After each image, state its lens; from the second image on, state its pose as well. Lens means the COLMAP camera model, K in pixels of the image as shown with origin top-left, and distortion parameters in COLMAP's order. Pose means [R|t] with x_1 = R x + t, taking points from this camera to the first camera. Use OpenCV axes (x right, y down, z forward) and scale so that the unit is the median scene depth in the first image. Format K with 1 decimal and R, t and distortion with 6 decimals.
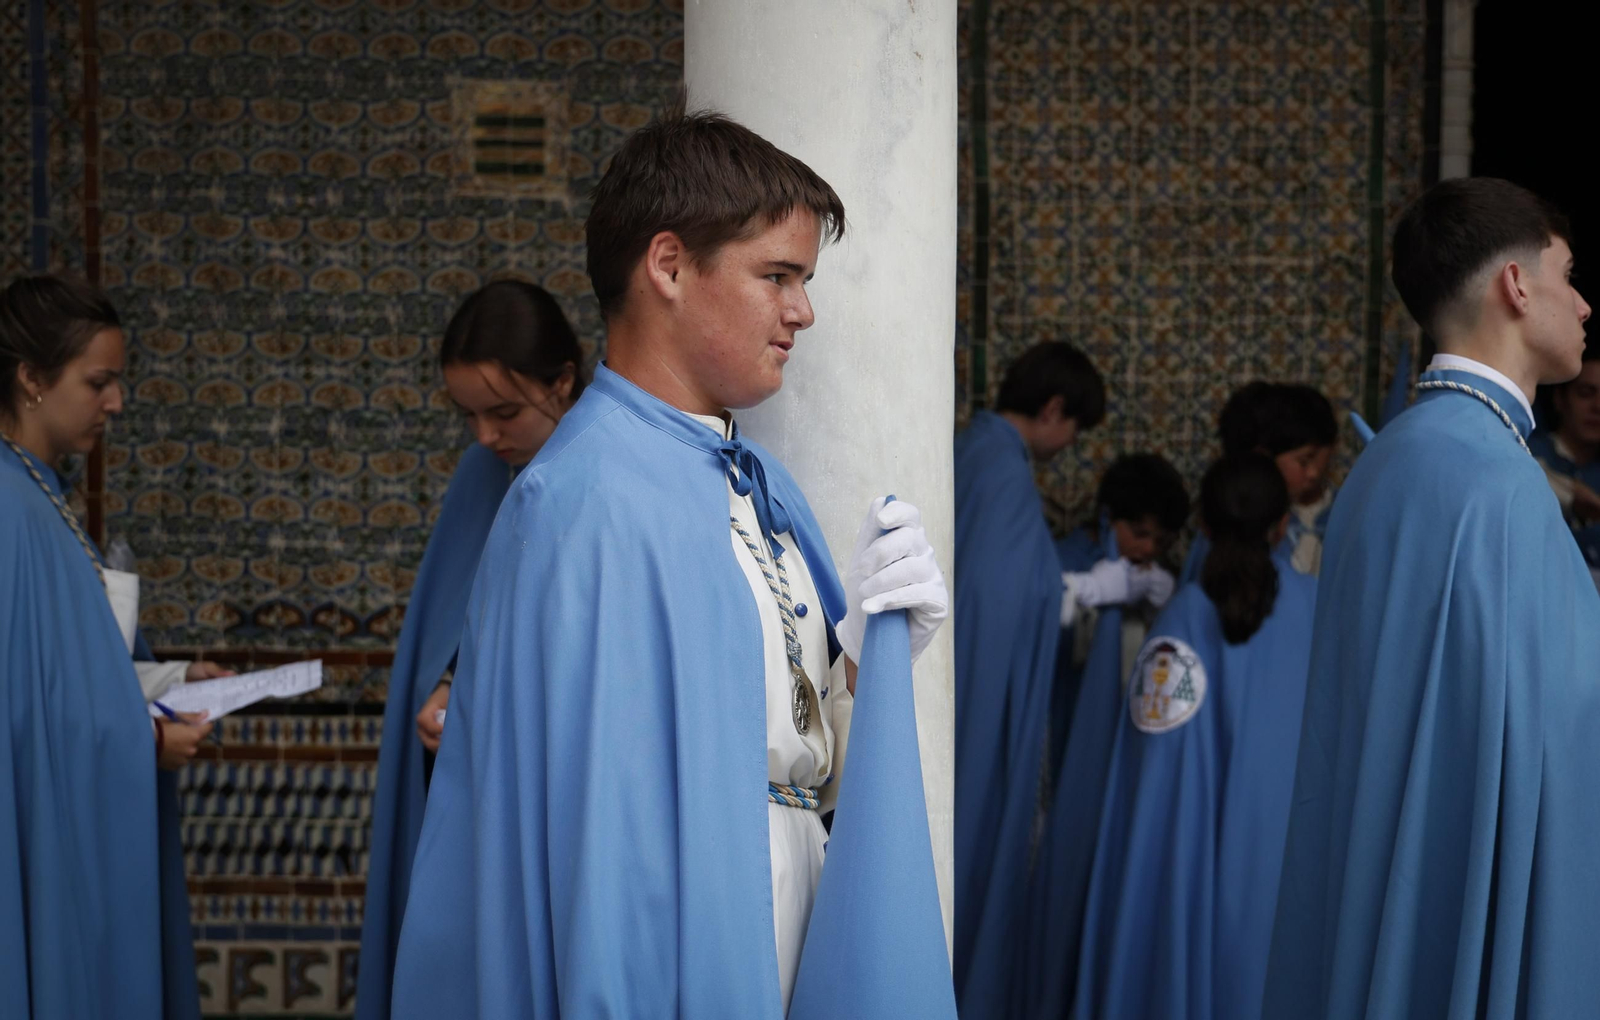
lens RADIAL K [[2345.4, 0, 799.5], [0, 2345.4, 507.2], [0, 0, 1]] dist [-0.004672, 0.000000]
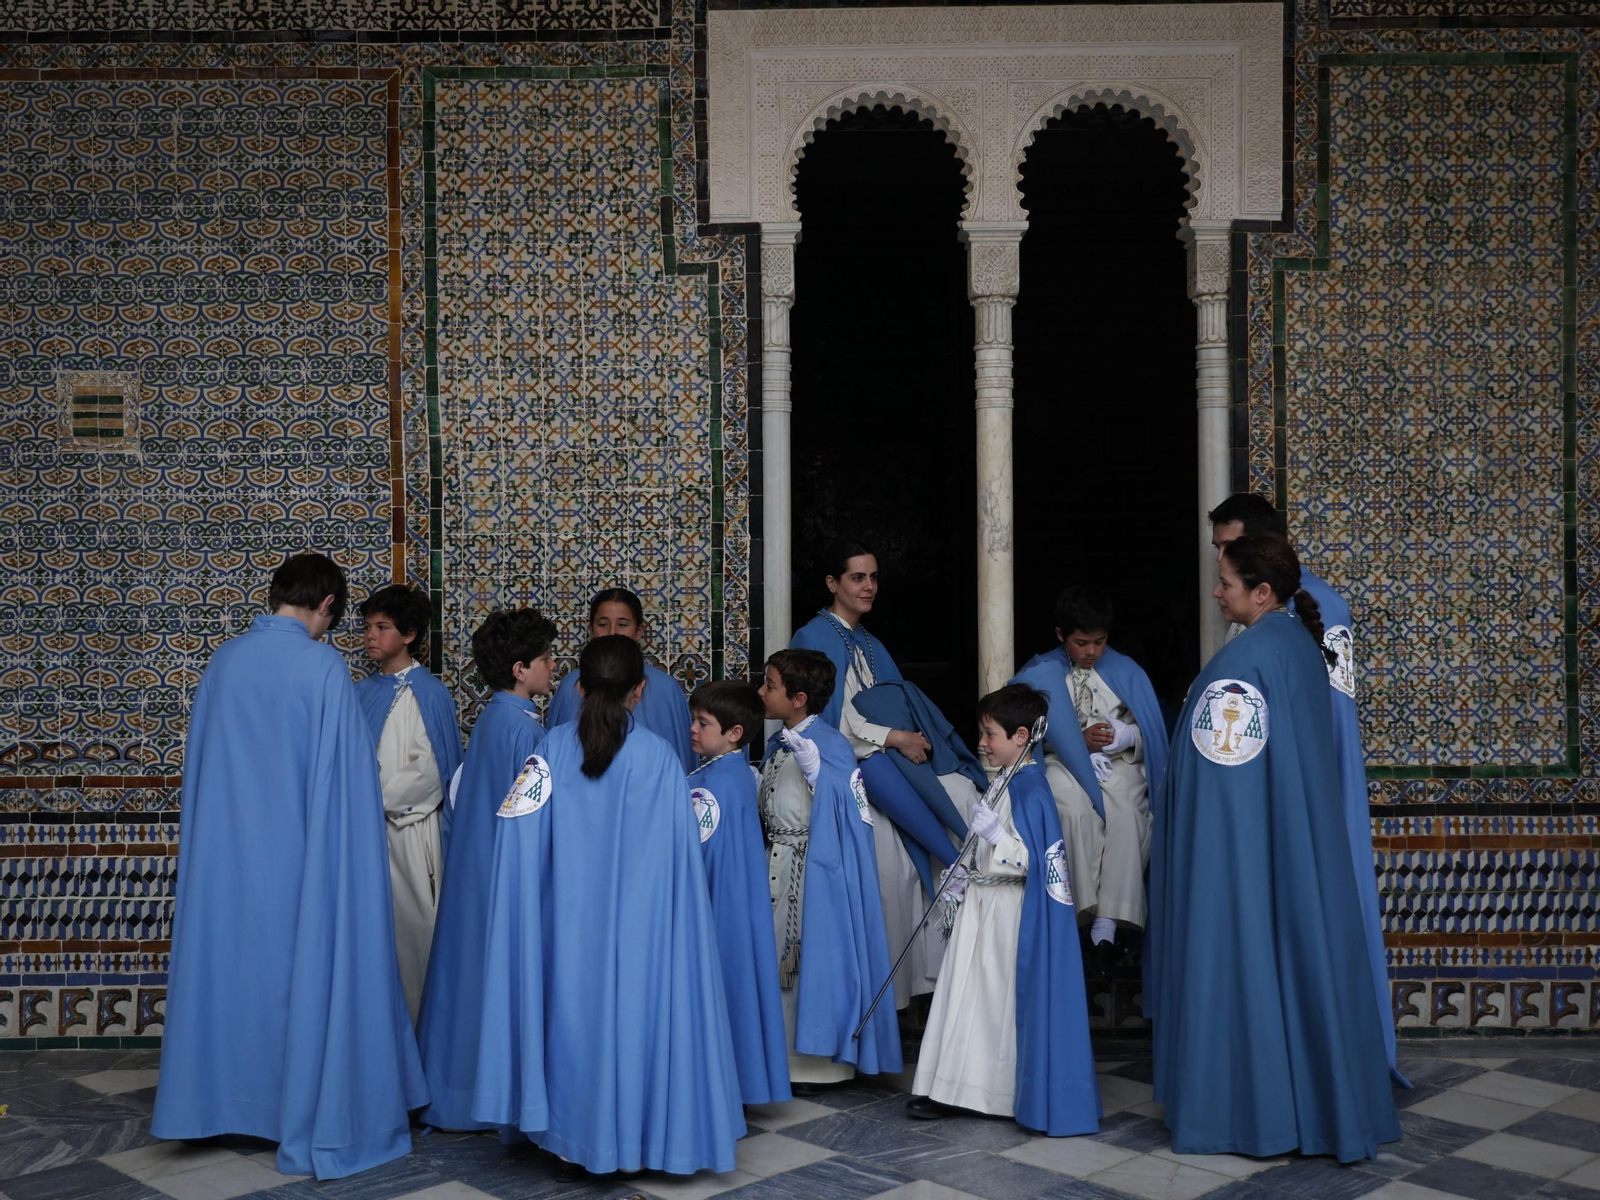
lens RADIAL K [[1658.1, 0, 811.4], [0, 1658.1, 614.2], [0, 0, 1]] dist [-0.008525, 0.000000]
pose [[0.999887, -0.013971, -0.005639, 0.307759], [0.013779, 0.999368, -0.032762, 0.003326], [0.006094, 0.032681, 0.999447, 0.009896]]
